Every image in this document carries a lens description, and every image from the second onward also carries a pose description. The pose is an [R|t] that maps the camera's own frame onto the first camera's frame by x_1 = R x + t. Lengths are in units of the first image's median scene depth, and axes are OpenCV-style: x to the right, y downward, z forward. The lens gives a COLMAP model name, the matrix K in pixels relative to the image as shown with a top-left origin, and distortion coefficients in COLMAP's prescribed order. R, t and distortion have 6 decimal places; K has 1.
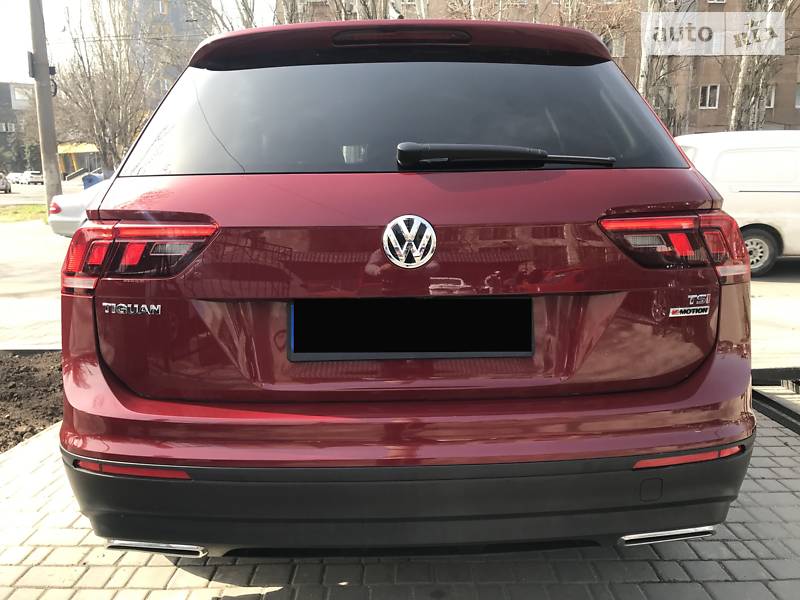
lens RADIAL K [[664.4, 0, 399.5], [0, 664.4, 276.4], [0, 0, 1]] dist [0.048132, -0.056089]
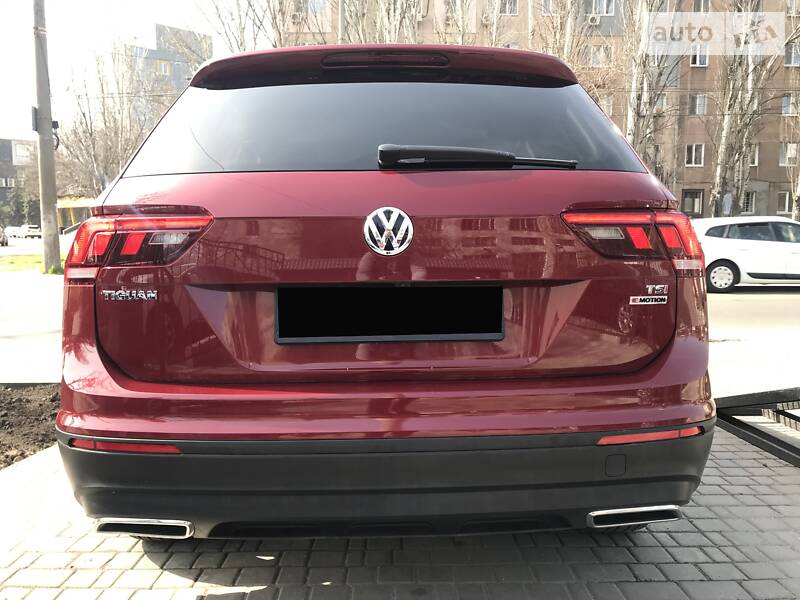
lens RADIAL K [[664.4, 0, 399.5], [0, 664.4, 276.4], [0, 0, 1]] dist [0.048132, -0.056089]
pose [[0.999963, 0.003752, 0.007688, 0.017449], [-0.003084, 0.996361, -0.085175, 0.080093], [-0.007980, 0.085148, 0.996336, -0.055224]]
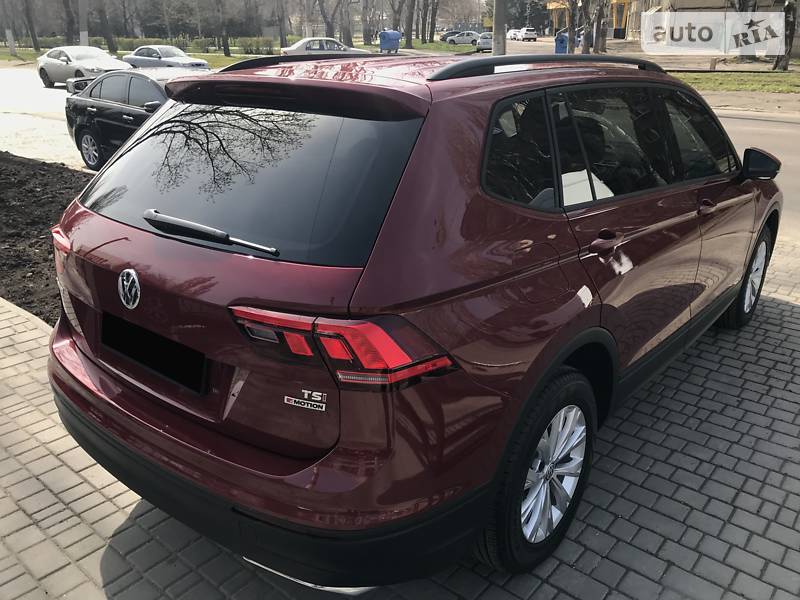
lens RADIAL K [[664.4, 0, 399.5], [0, 664.4, 276.4], [0, 0, 1]] dist [0.048132, -0.056089]
pose [[0.755350, 0.231414, -0.613102, 0.888992], [-0.095257, 0.964410, 0.246656, -0.331416], [0.648362, -0.127909, 0.750511, 0.220541]]
